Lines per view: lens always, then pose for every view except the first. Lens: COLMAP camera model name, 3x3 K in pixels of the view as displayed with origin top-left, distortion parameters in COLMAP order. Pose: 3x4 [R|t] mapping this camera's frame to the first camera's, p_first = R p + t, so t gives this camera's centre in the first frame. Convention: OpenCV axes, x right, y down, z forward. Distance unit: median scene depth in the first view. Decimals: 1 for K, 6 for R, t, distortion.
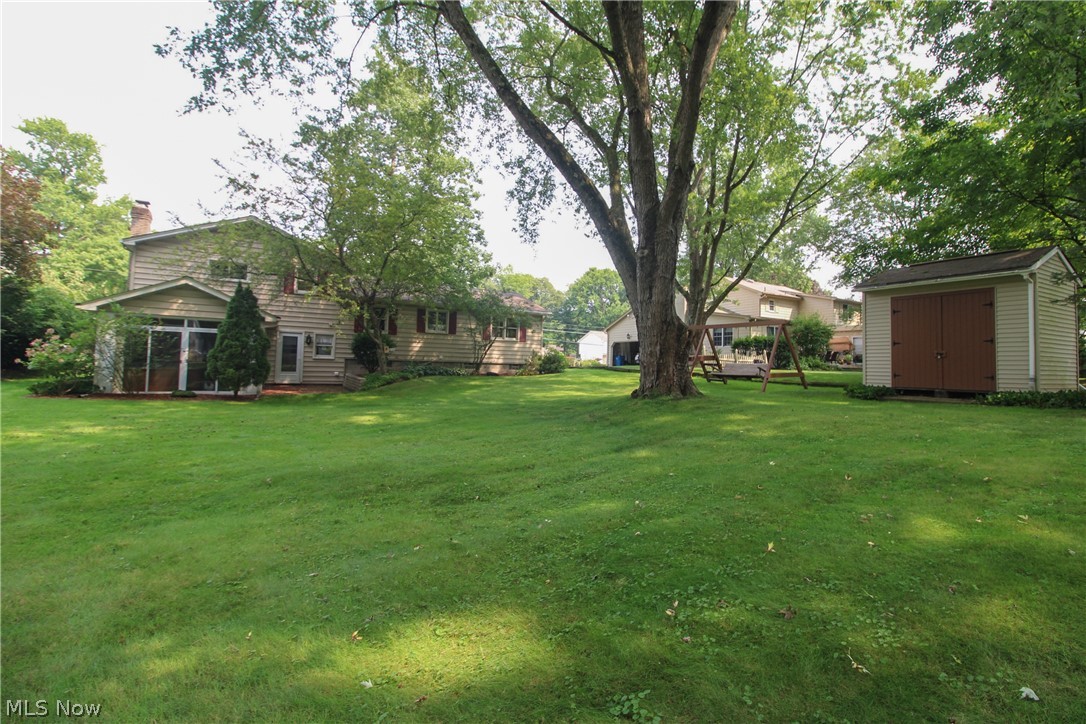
lens RADIAL K [[510.1, 0, 551.0], [0, 510.1, 342.7], [0, 0, 1]] dist [-0.011786, -0.000212]
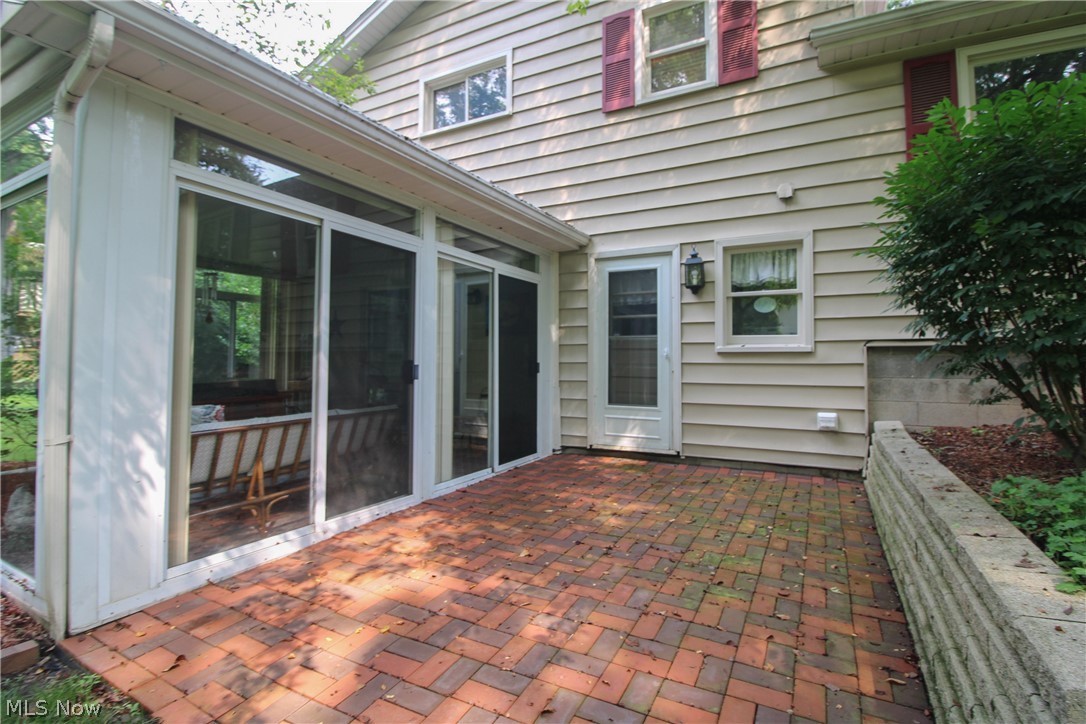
lens RADIAL K [[510.1, 0, 542.3], [0, 510.1, 351.4], [0, 0, 1]] dist [-0.011786, -0.000212]
pose [[0.530285, -0.045285, -0.846609, -0.309005], [0.054507, 0.998328, -0.019259, 0.030927], [0.846066, -0.035933, 0.531866, 0.800500]]
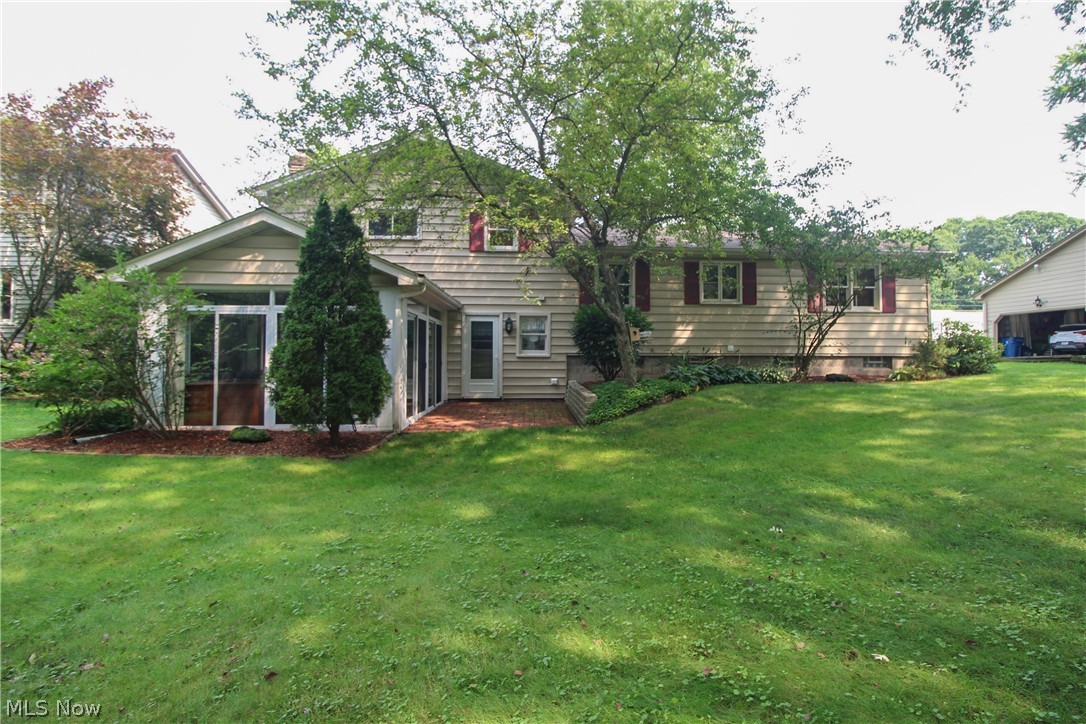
lens RADIAL K [[510.1, 0, 550.6], [0, 510.1, 359.4], [0, 0, 1]] dist [-0.011786, -0.000212]
pose [[0.891006, -0.023250, -0.453397, -0.157180], [0.043369, 0.998480, 0.034026, 0.015422], [0.451916, -0.049981, 0.890659, 0.476282]]
